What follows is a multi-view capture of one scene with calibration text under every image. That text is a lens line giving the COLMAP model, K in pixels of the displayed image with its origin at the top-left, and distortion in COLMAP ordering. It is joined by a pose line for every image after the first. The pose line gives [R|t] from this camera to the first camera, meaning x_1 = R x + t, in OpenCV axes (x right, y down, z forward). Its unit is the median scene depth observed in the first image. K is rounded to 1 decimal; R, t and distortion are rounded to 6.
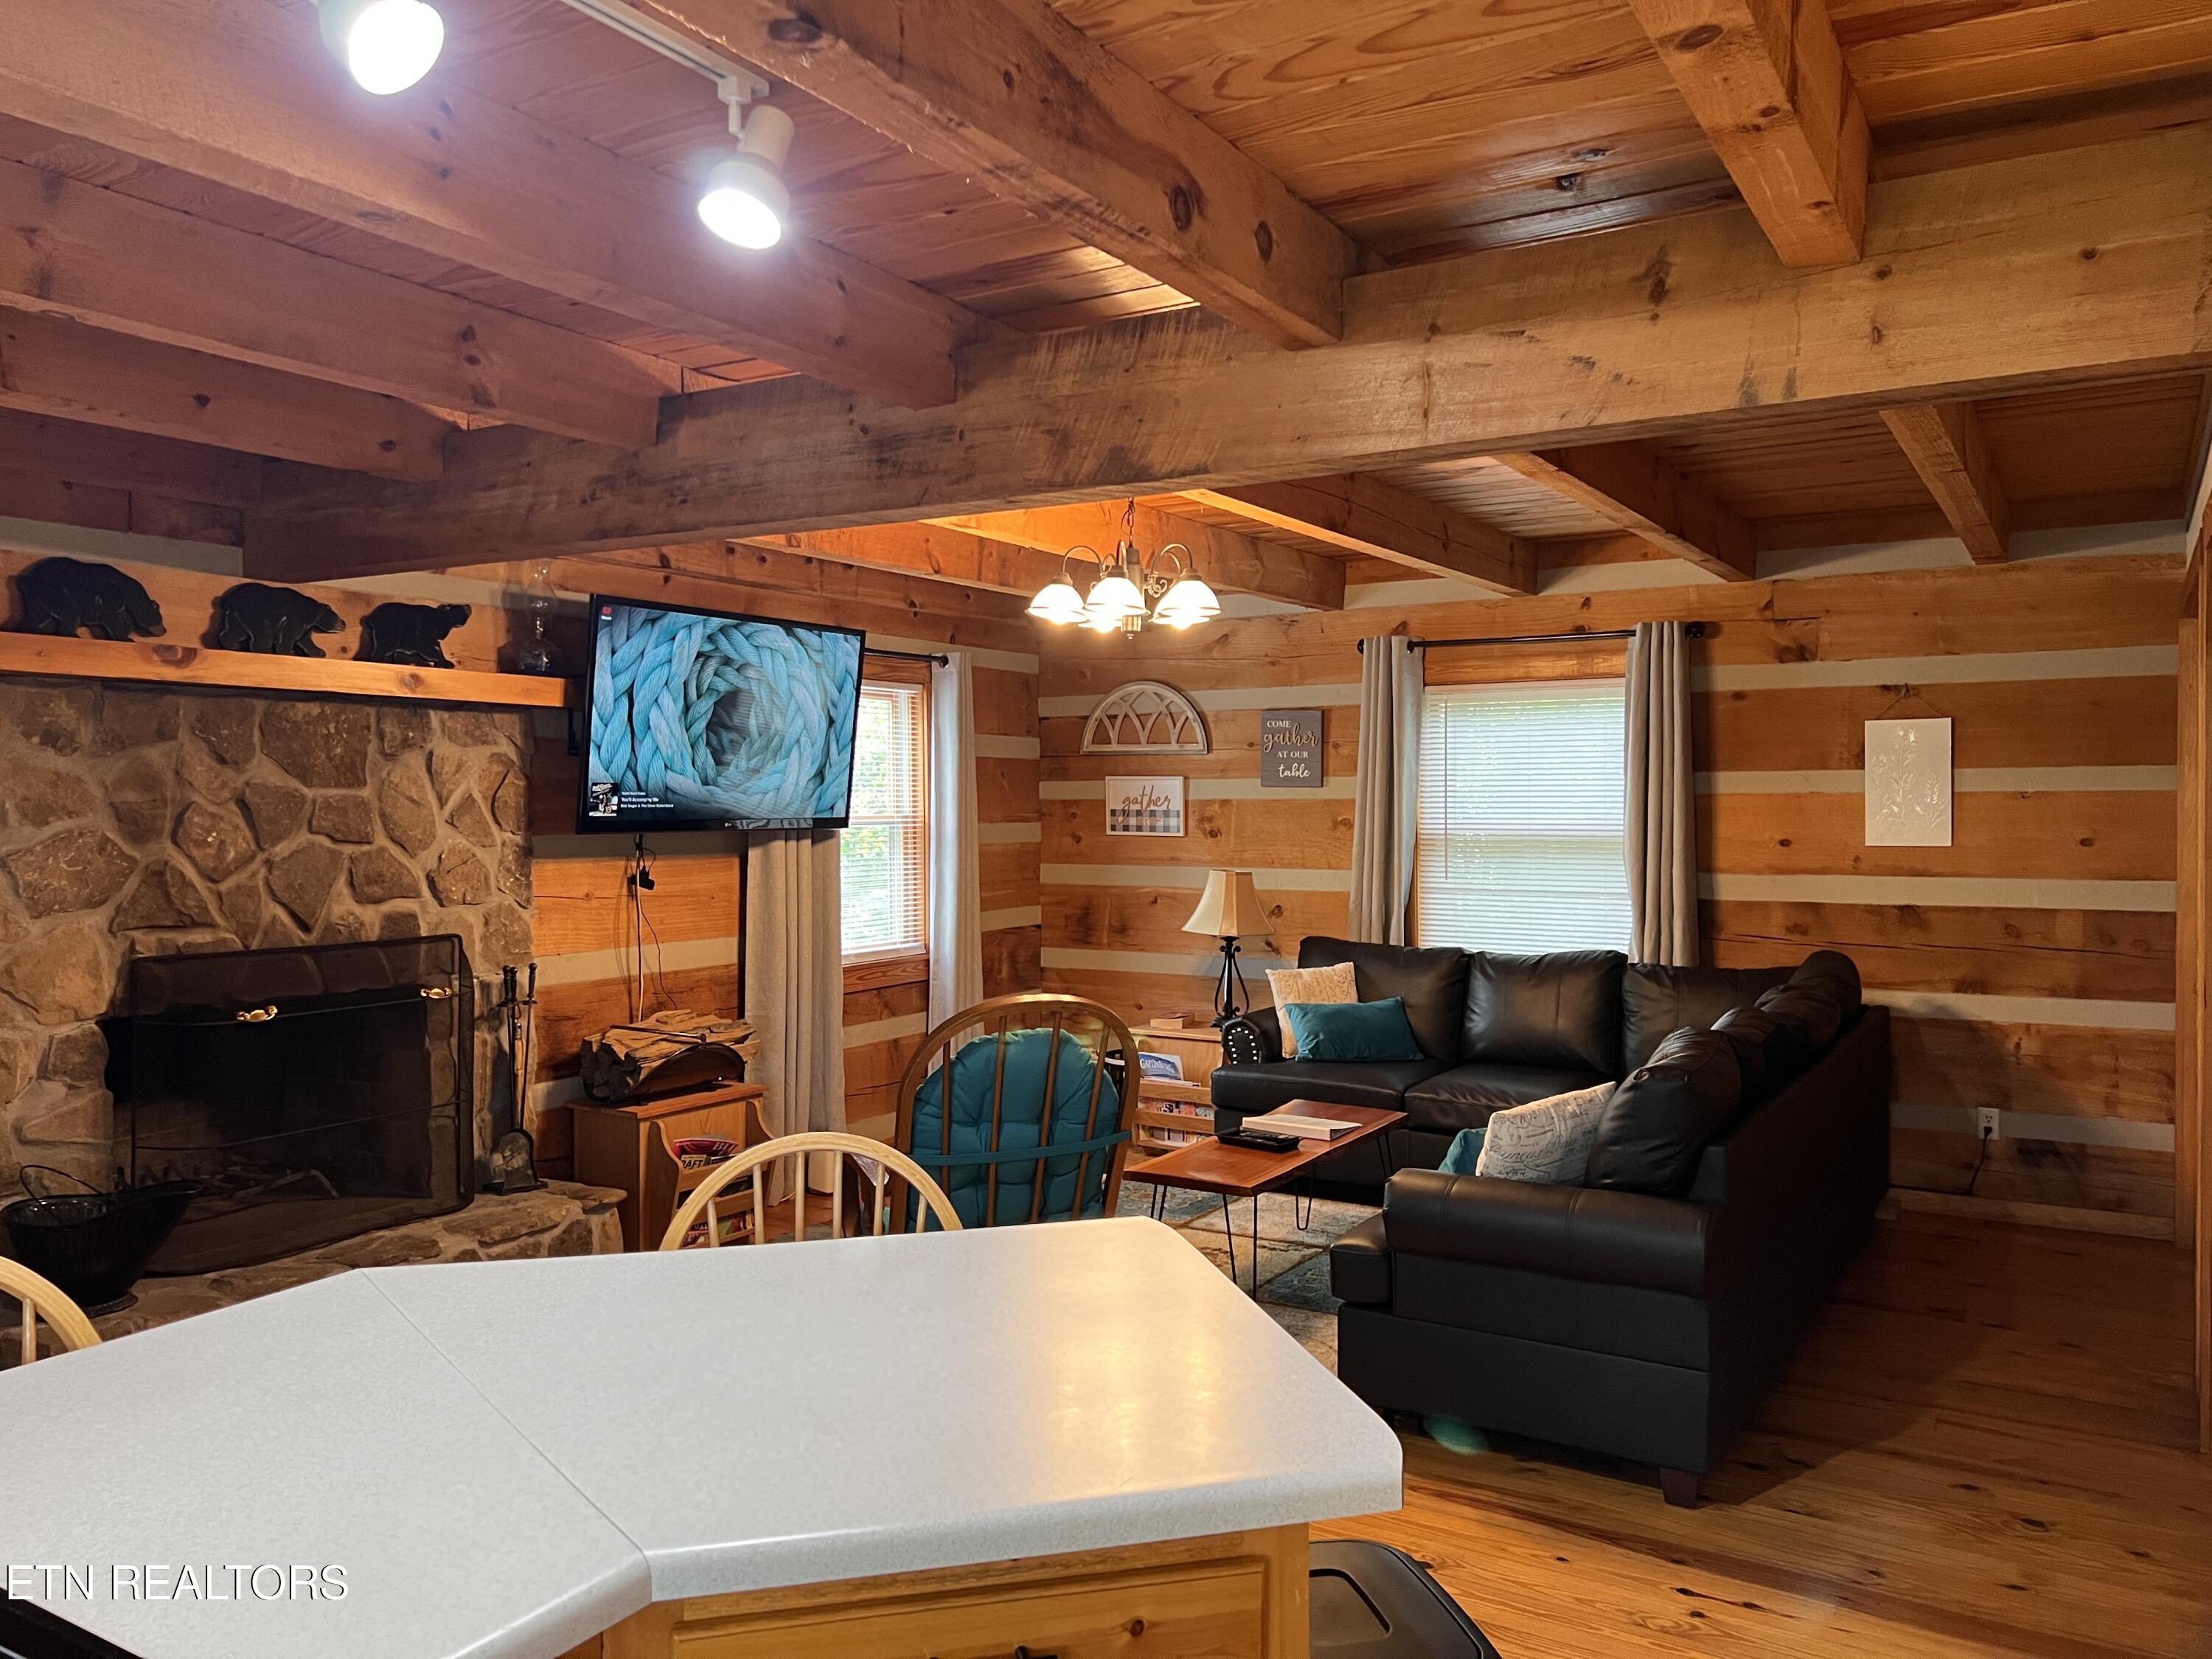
lens RADIAL K [[1684.5, 0, 1085.2], [0, 1684.5, 820.8], [0, 0, 1]] dist [0.032484, -0.044729]
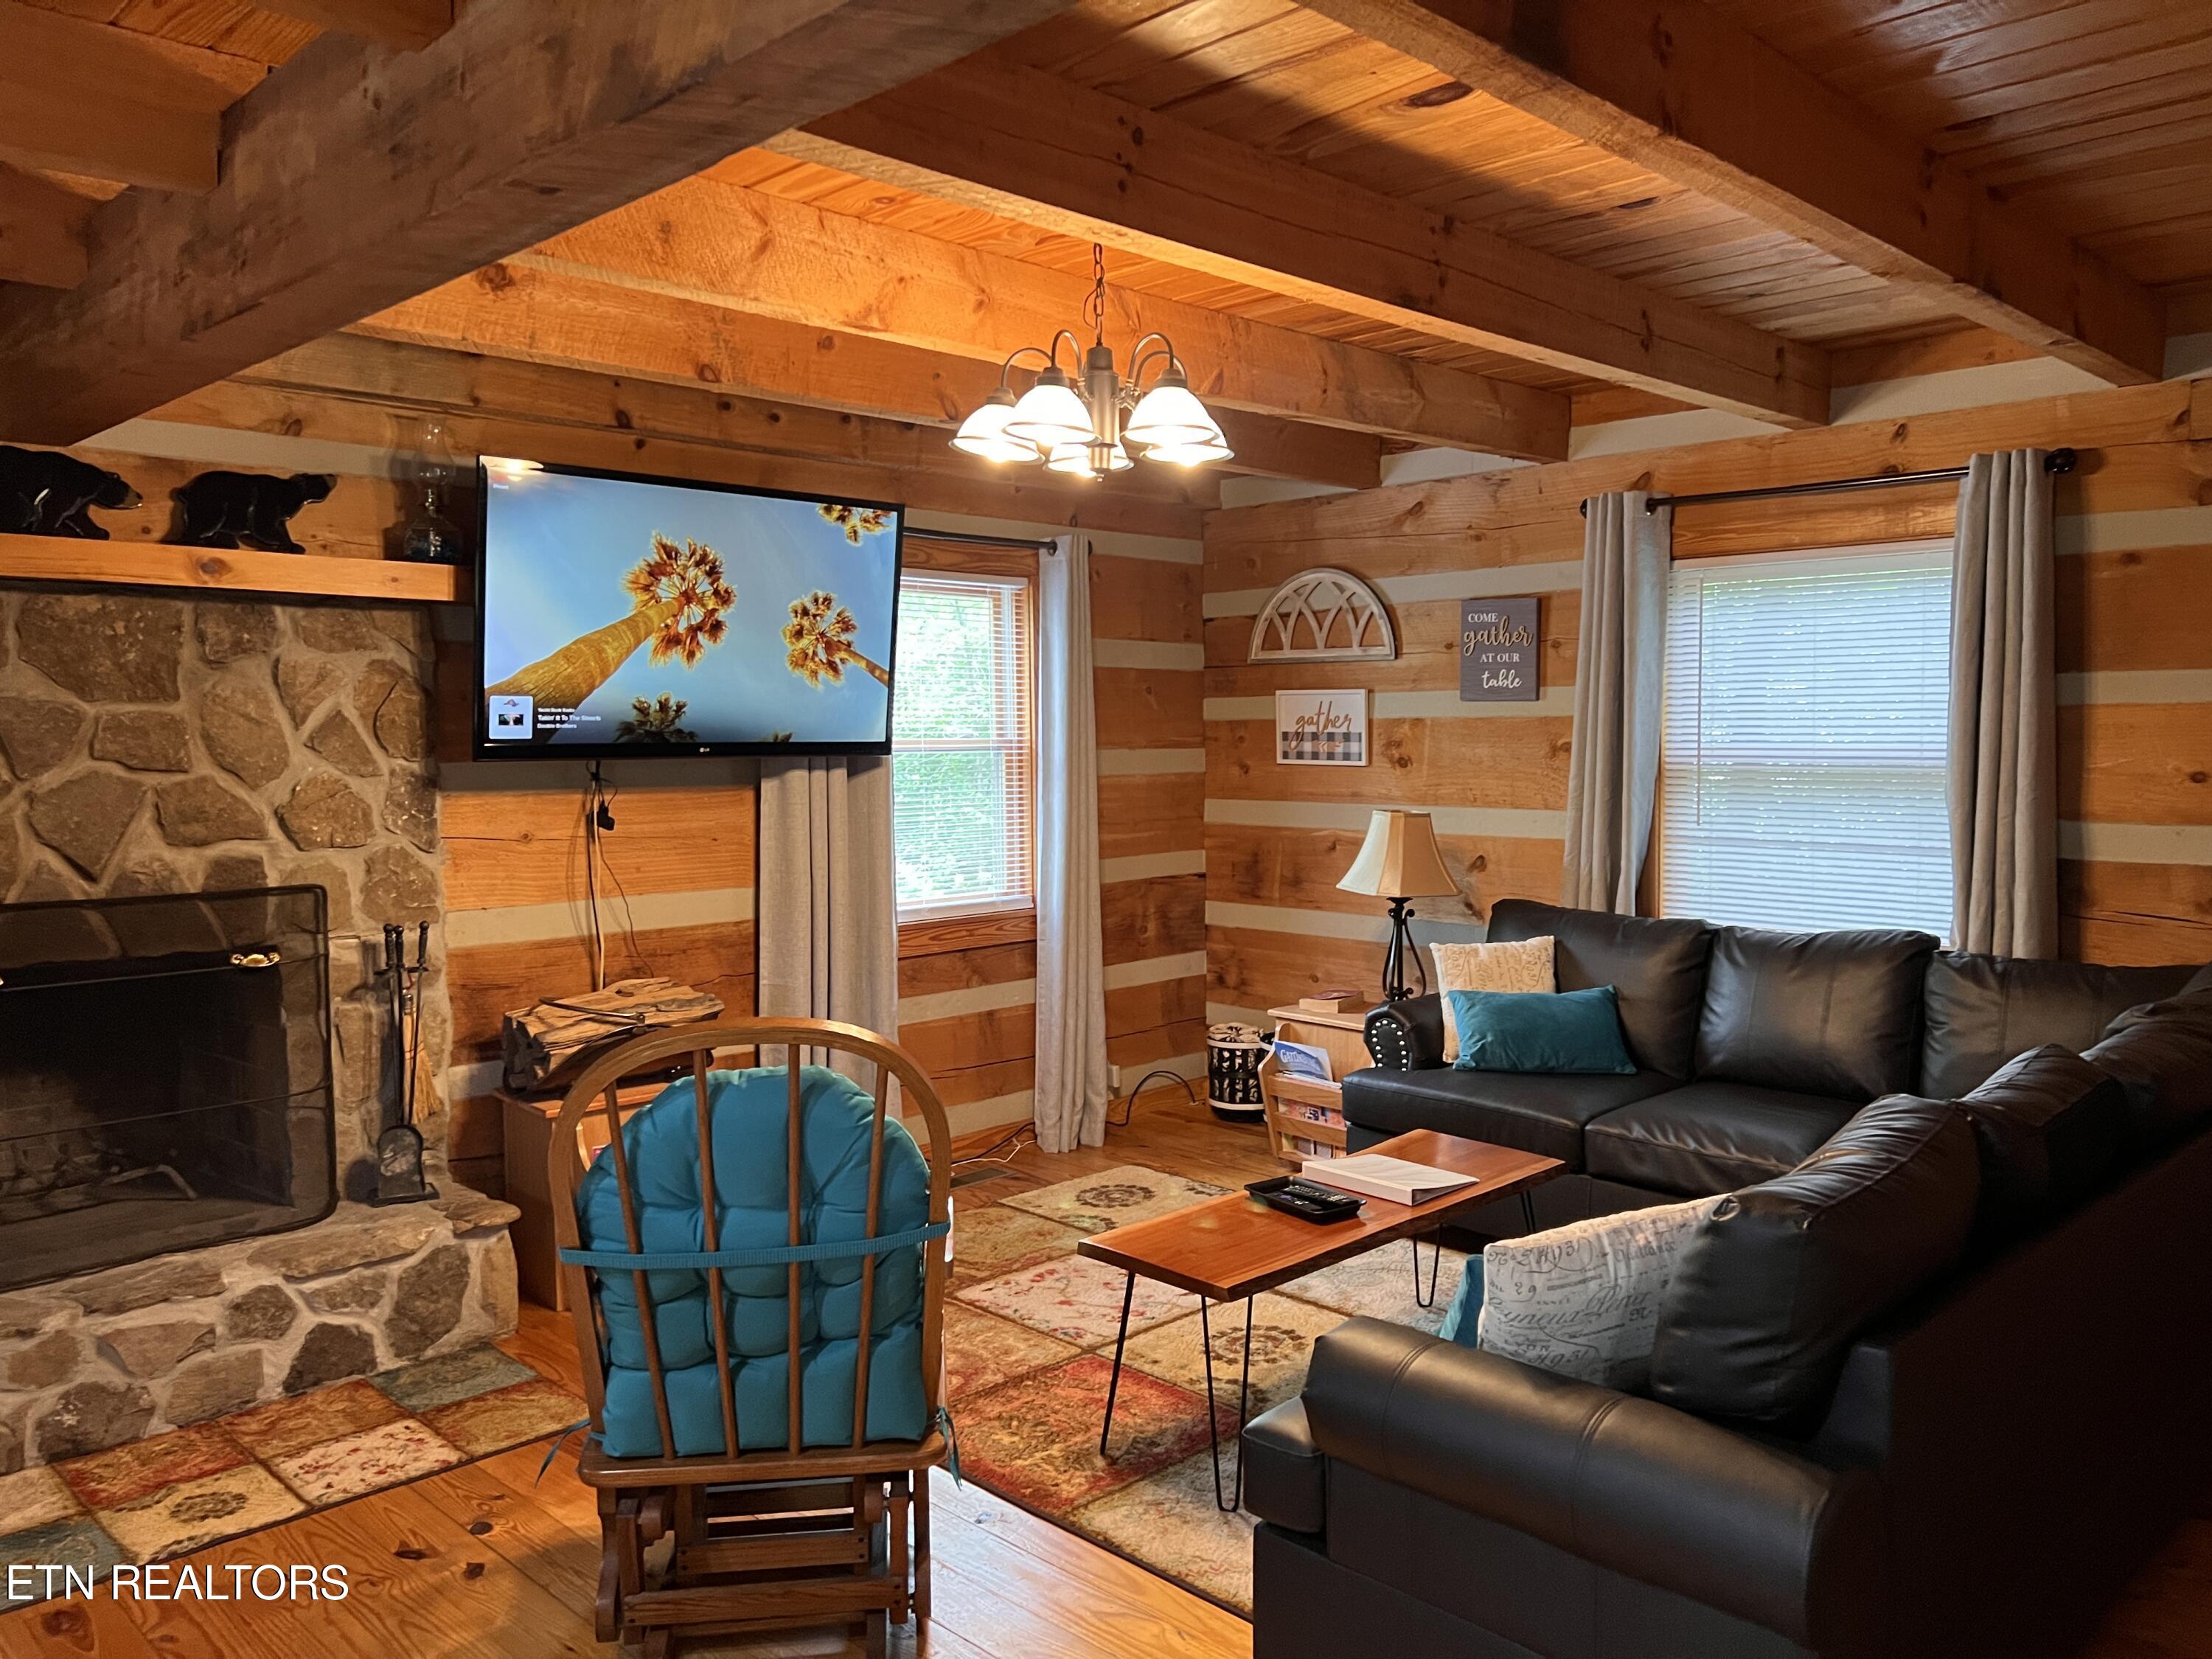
lens RADIAL K [[1684.5, 0, 1112.0], [0, 1684.5, 834.2], [0, 0, 1]] dist [0.032484, -0.044729]
pose [[0.972445, 0.012331, -0.232806, 0.153398], [-0.000315, 0.998669, 0.051582, 0.000858], [0.233132, -0.050088, 0.971154, 0.251684]]
